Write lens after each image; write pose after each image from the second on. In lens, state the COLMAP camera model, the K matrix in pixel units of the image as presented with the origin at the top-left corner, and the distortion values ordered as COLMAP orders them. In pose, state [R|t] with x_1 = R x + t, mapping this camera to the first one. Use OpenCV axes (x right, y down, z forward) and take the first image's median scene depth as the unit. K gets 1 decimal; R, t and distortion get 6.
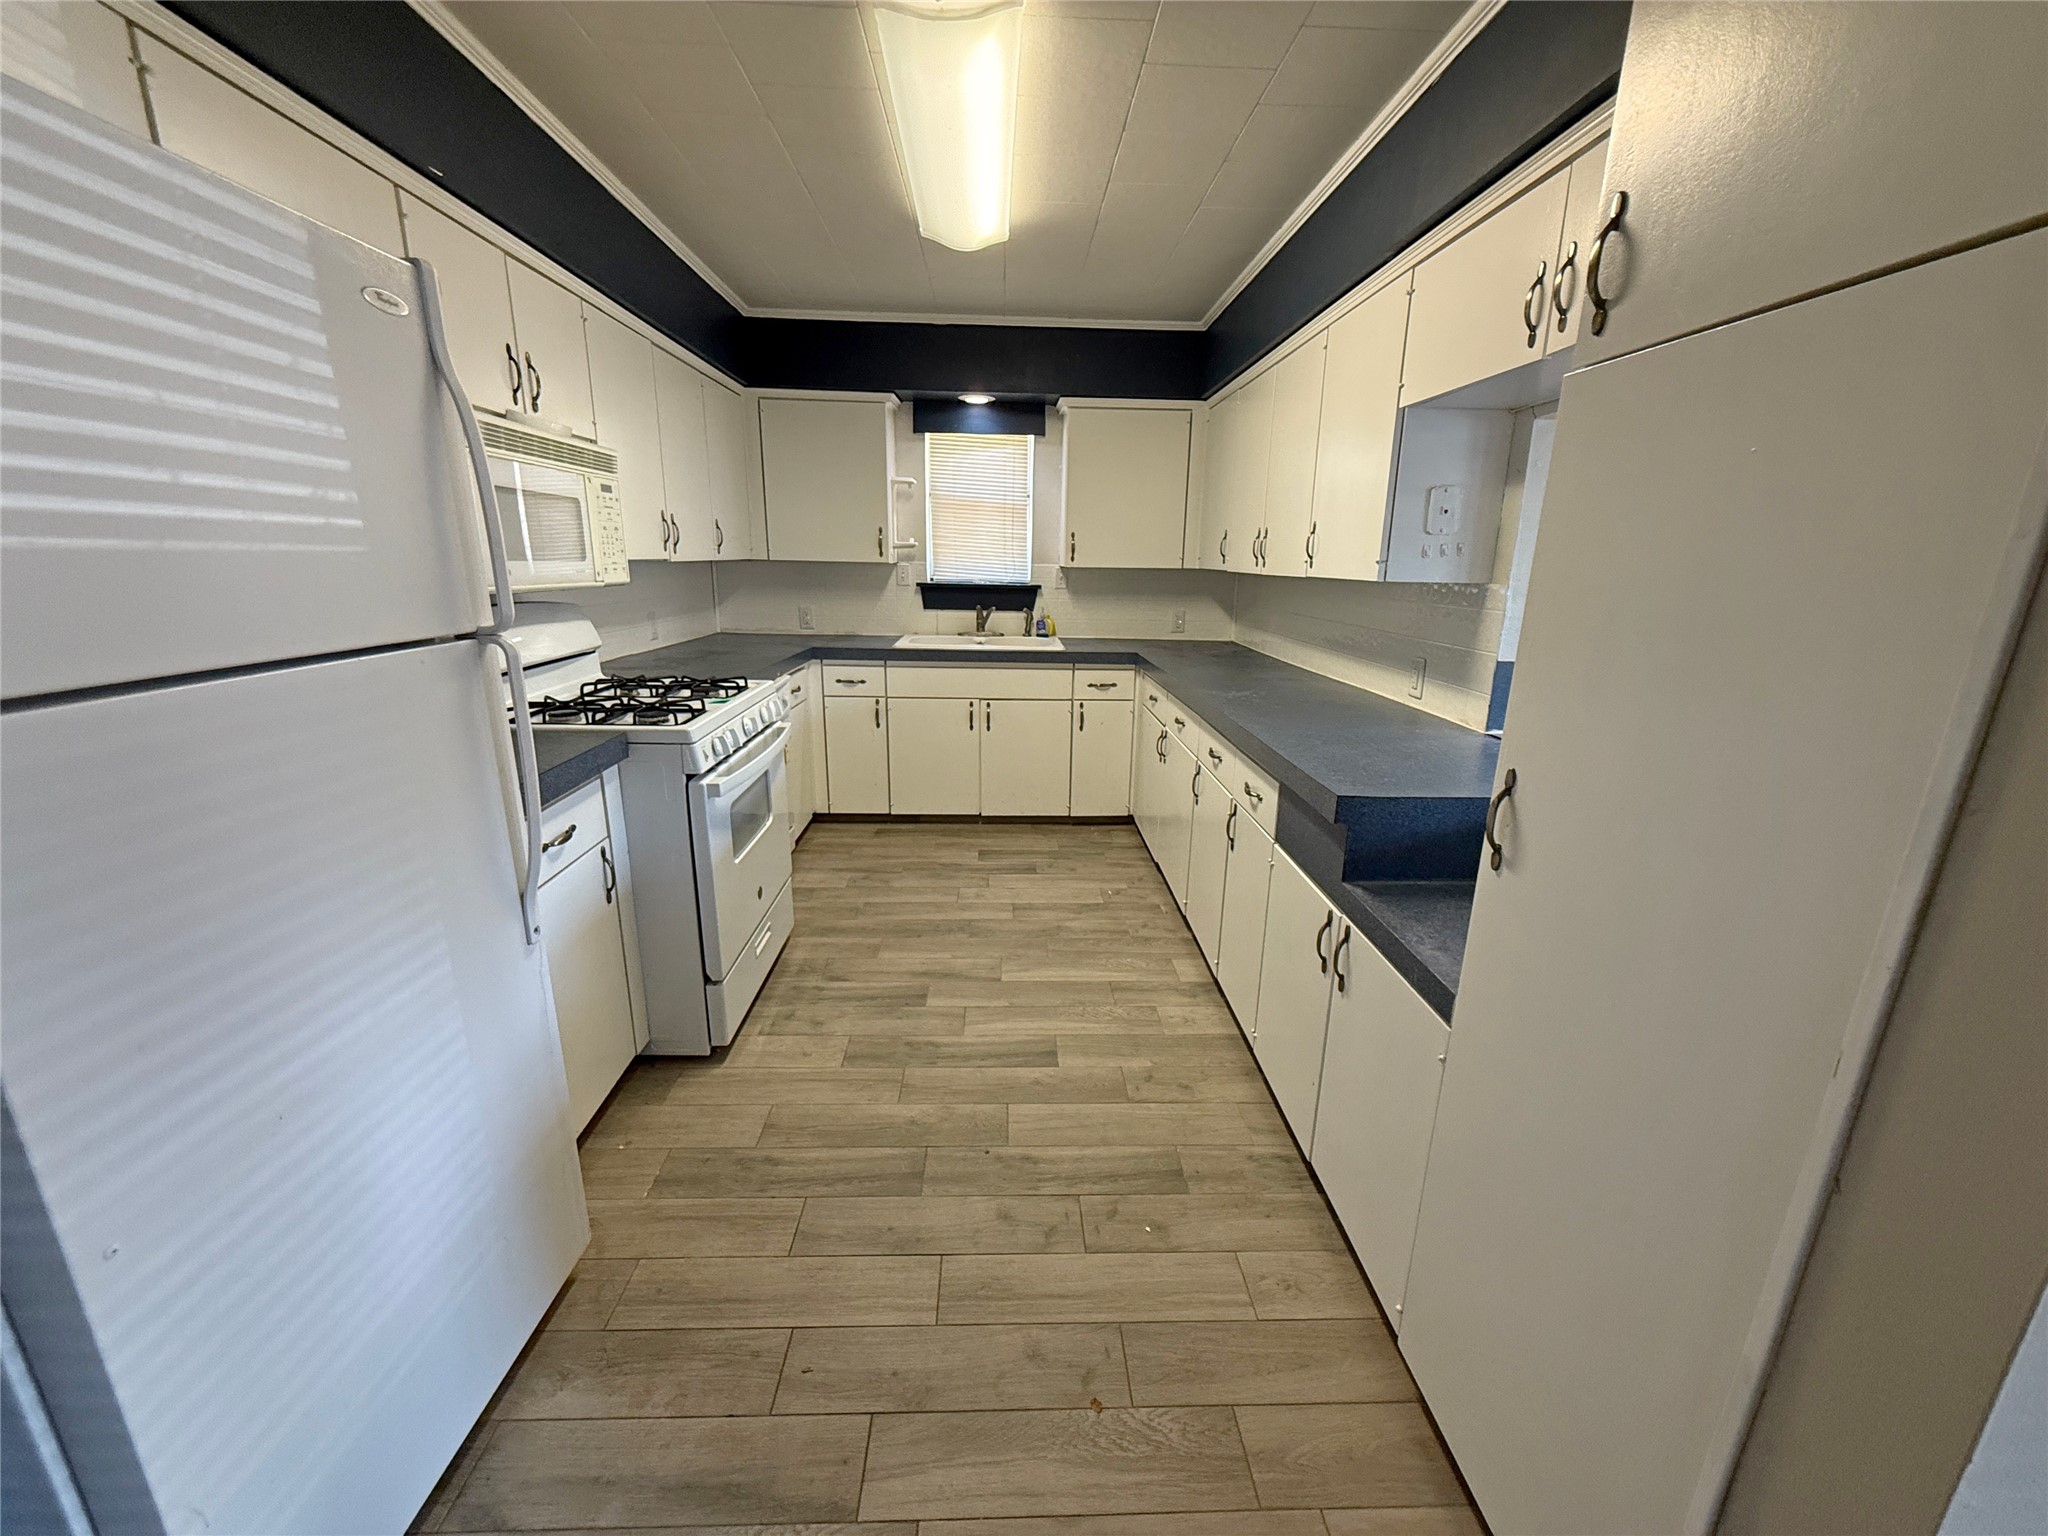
lens RADIAL K [[831.3, 0, 1012.5], [0, 831.3, 769.6], [0, 0, 1]] dist [0.001177, -0.000061]
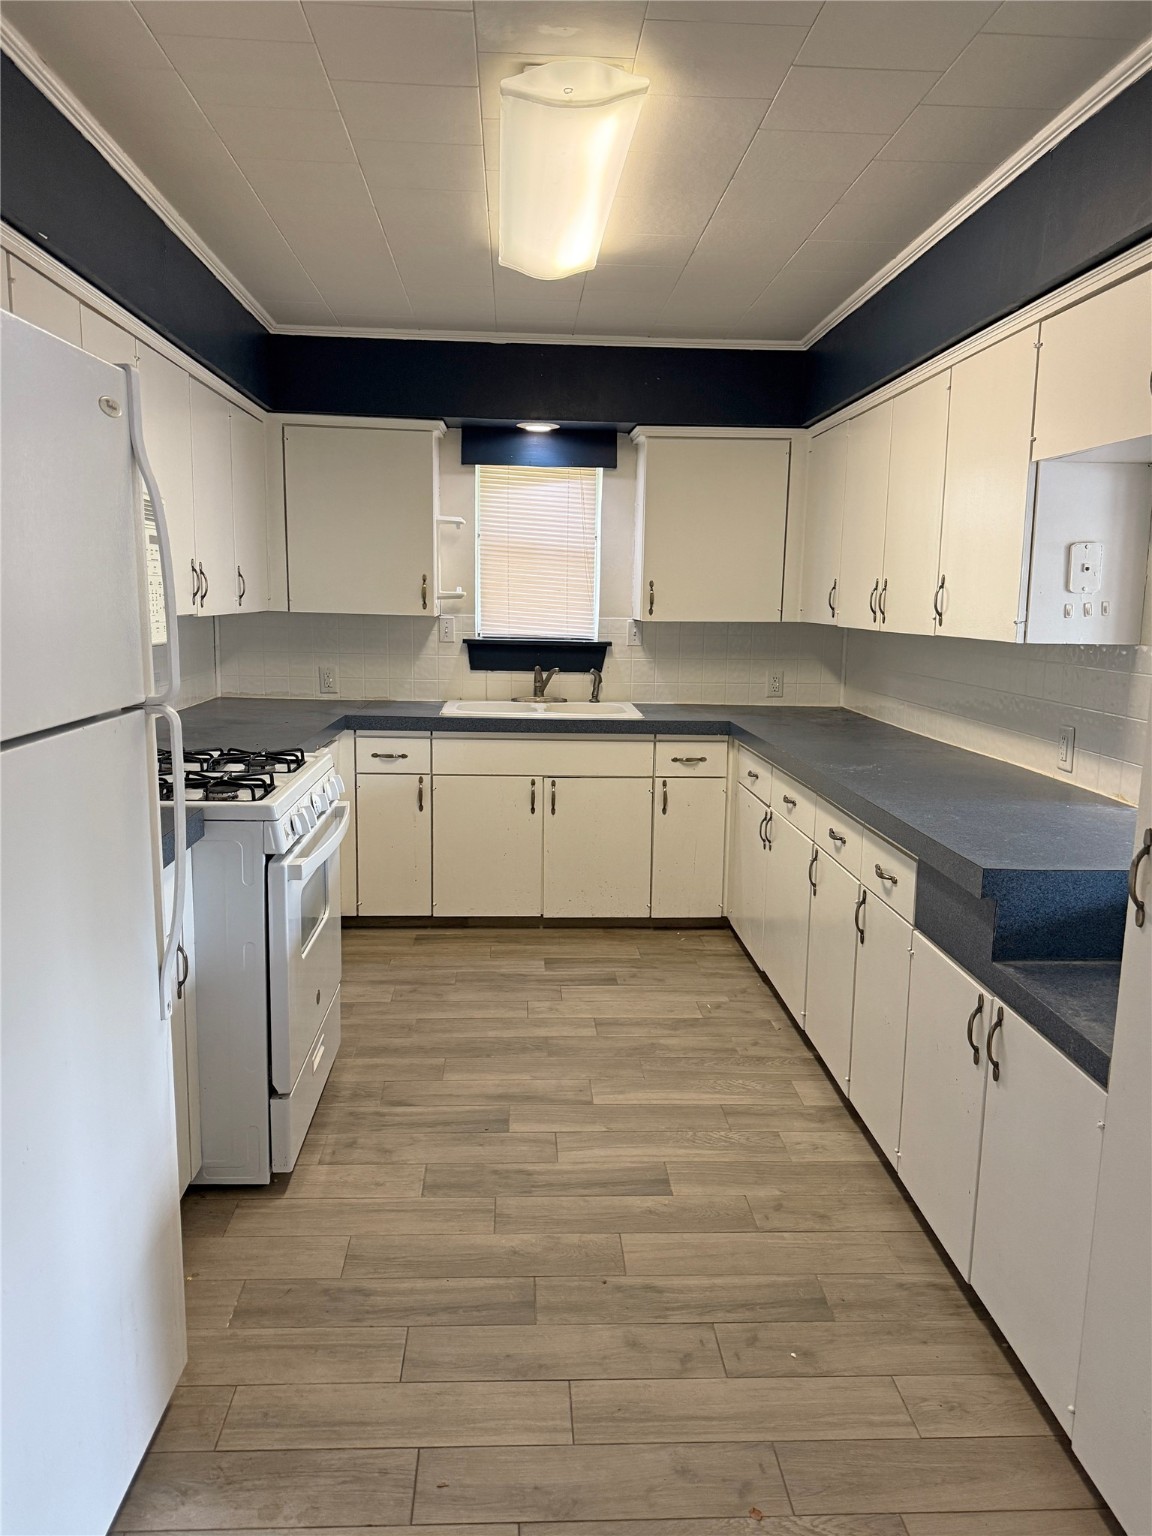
lens RADIAL K [[1088.3, 0, 553.8], [0, 1088.3, 771.4], [0, 0, 1]] dist [0.083123, -0.110704]
pose [[0.999956, -0.002006, 0.009121, -0.069328], [0.002851, 0.995601, -0.093647, 0.021938], [-0.008893, 0.093669, 0.995564, -0.161527]]
